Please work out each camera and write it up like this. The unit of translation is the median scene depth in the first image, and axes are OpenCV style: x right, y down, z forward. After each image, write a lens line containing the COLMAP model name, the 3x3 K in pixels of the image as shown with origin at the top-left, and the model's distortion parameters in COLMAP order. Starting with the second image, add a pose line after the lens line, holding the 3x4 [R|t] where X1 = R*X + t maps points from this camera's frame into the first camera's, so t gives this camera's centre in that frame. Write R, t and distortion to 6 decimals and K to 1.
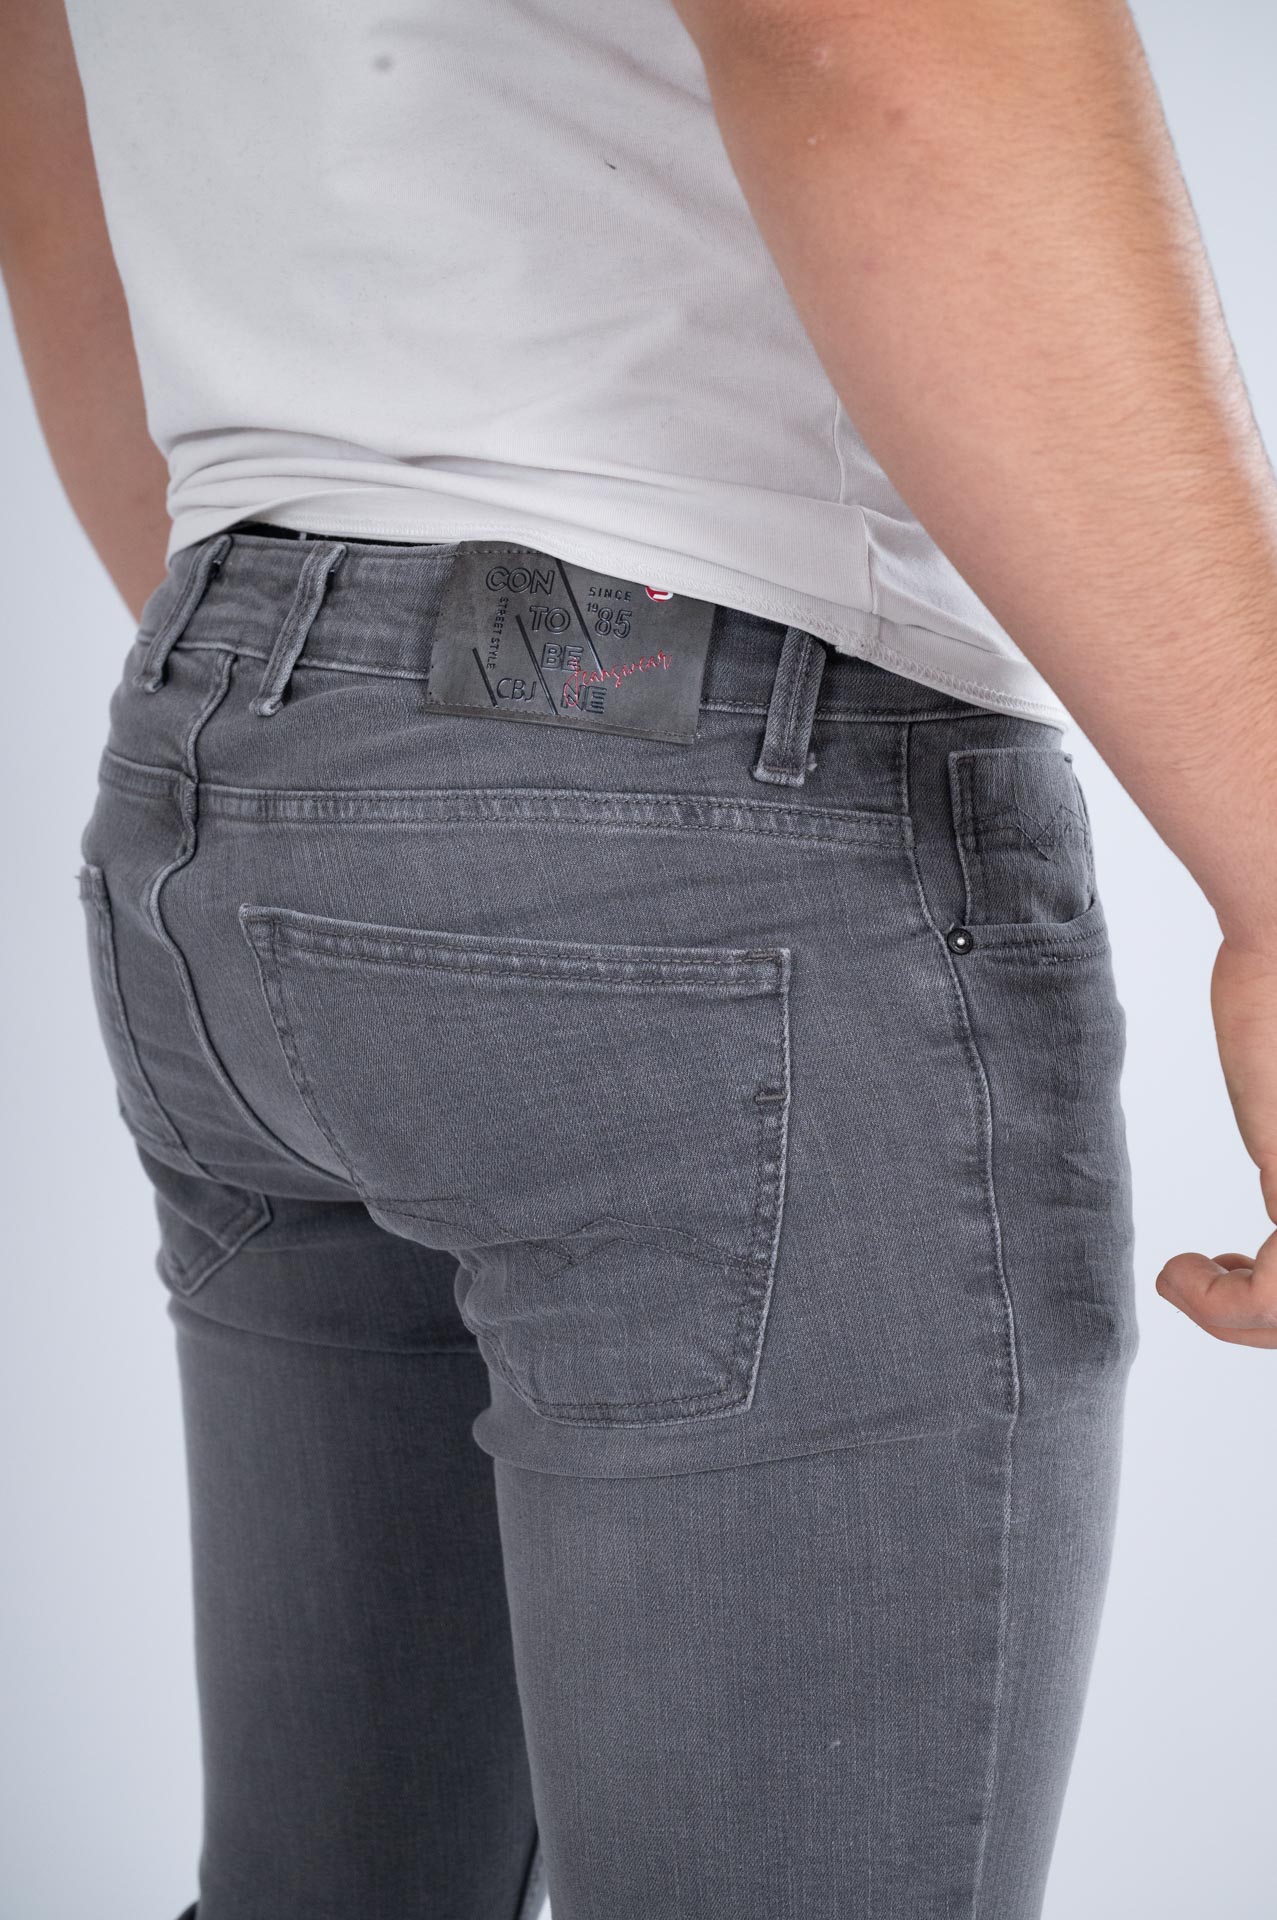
lens RADIAL K [[3701.8, 0, 638.5], [0, 3701.8, 960.0], [0, 0, 1]] dist [-0.003877, 0.125007]
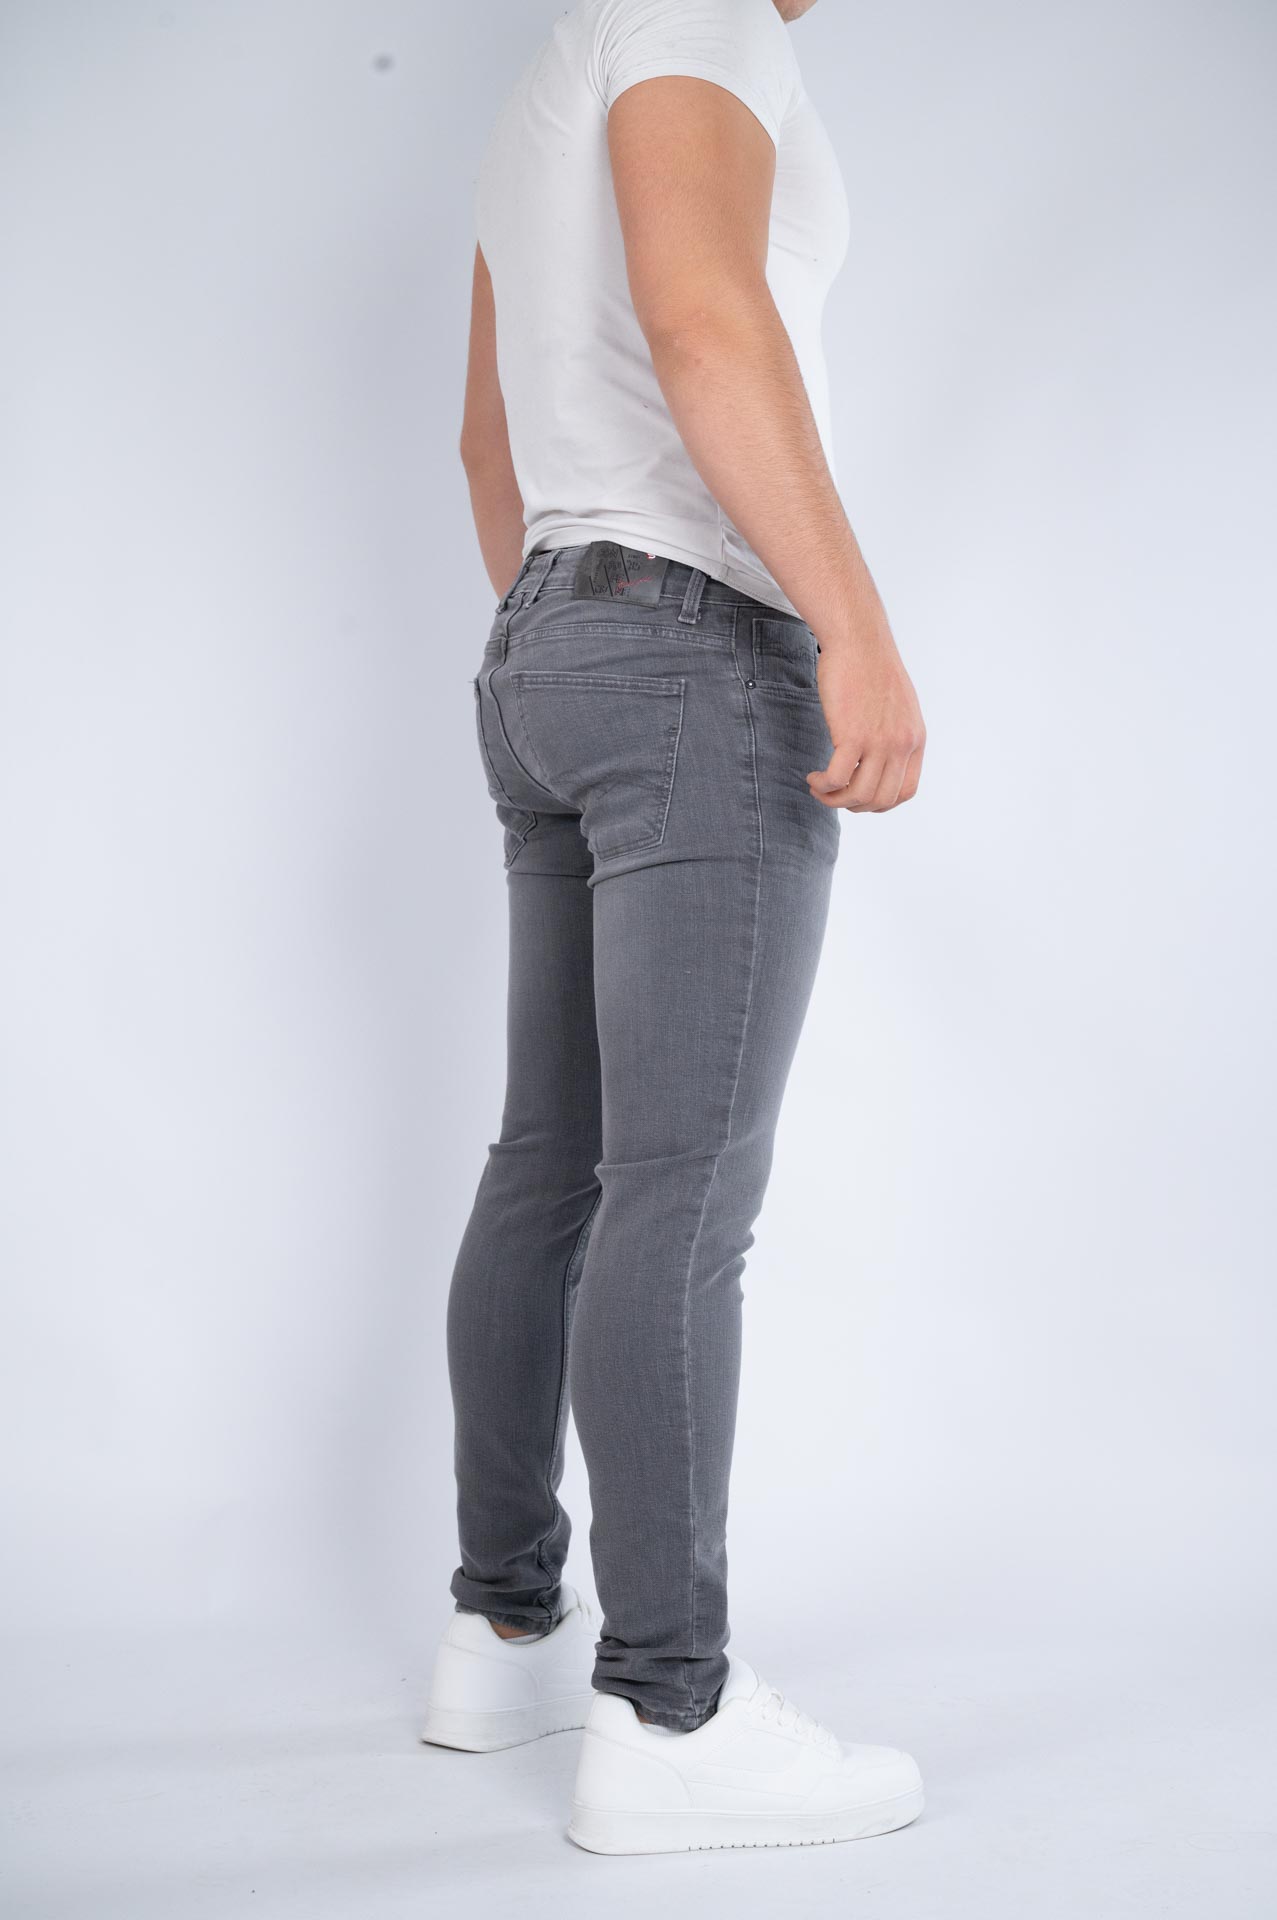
lens RADIAL K [[2997.4, 0, 638.5], [0, 2997.4, 960.0], [0, 0, 1]] dist [0.382448, 0.006327]
pose [[0.971301, 0.052602, -0.231965, 0.548720], [-0.081502, 0.989803, -0.116818, 0.478536], [0.223455, 0.132371, 0.965684, -1.198740]]
